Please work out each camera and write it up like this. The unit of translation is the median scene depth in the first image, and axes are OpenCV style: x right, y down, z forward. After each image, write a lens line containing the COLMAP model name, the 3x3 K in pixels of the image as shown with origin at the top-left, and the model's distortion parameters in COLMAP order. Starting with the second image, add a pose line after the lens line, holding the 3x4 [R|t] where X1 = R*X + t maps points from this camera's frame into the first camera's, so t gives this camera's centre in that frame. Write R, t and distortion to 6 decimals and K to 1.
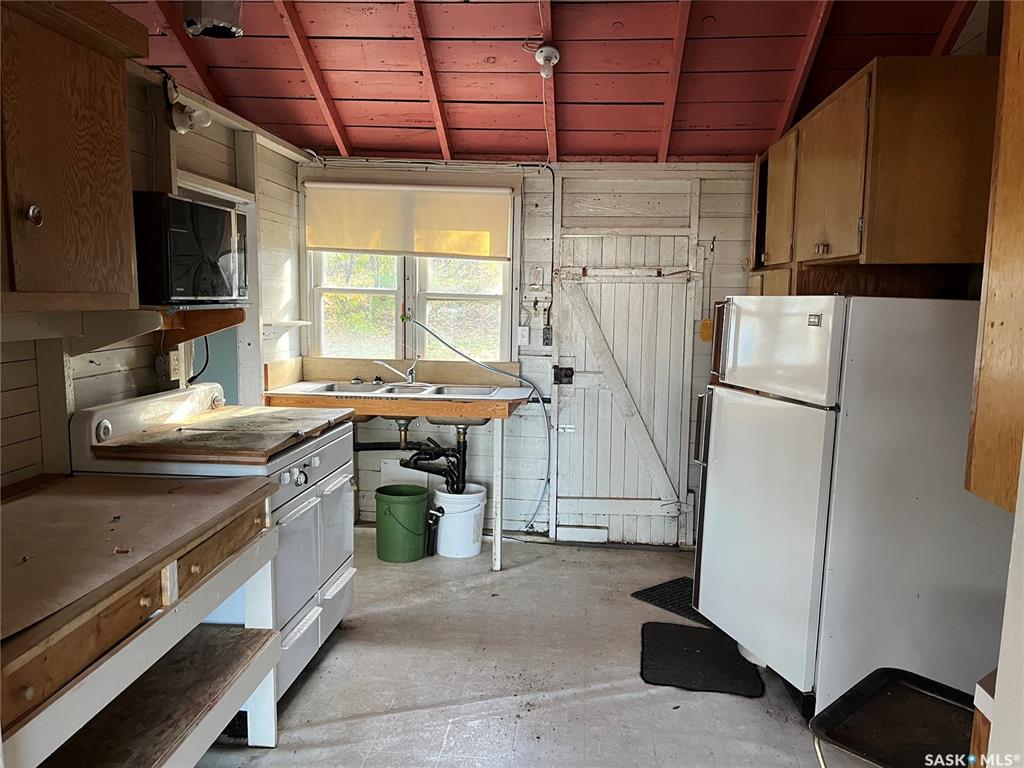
lens RADIAL K [[776.5, 0, 517.7], [0, 776.5, 388.7], [0, 0, 1]] dist [0.060771, -0.007729]
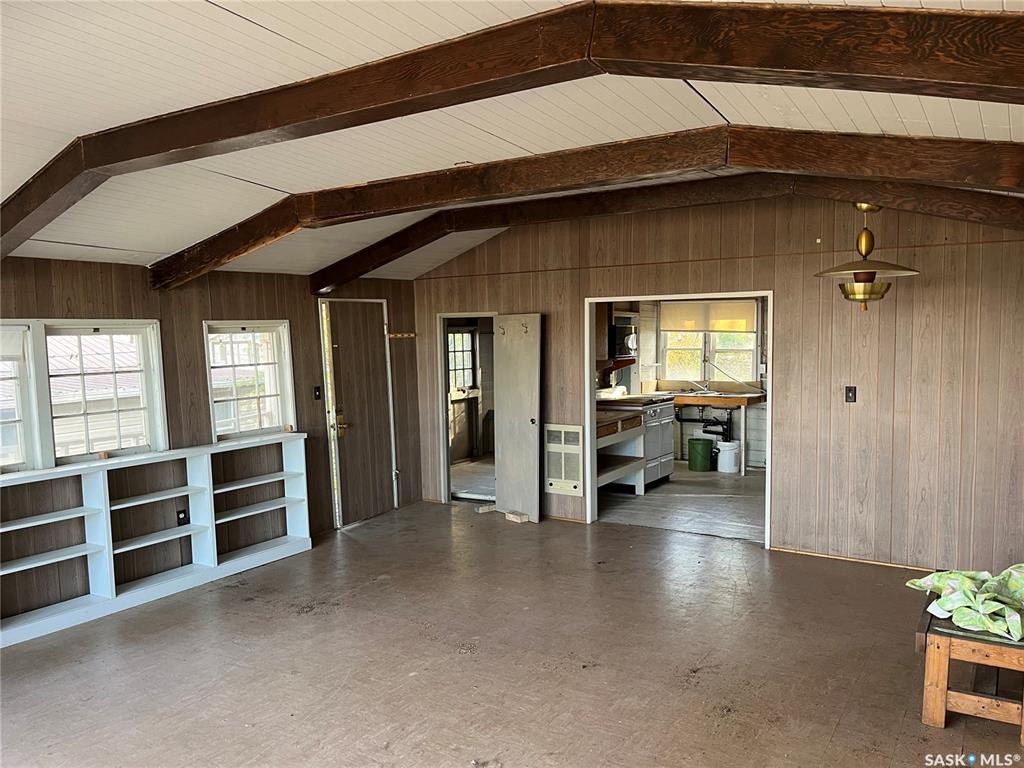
lens RADIAL K [[776.5, 0, 510.3], [0, 776.5, 386.3], [0, 0, 1]] dist [0.060771, -0.007729]
pose [[0.889826, -0.001816, -0.456297, 0.371680], [-0.027326, 0.997985, -0.057262, 0.119855], [0.455482, 0.063422, 0.887983, -1.187427]]
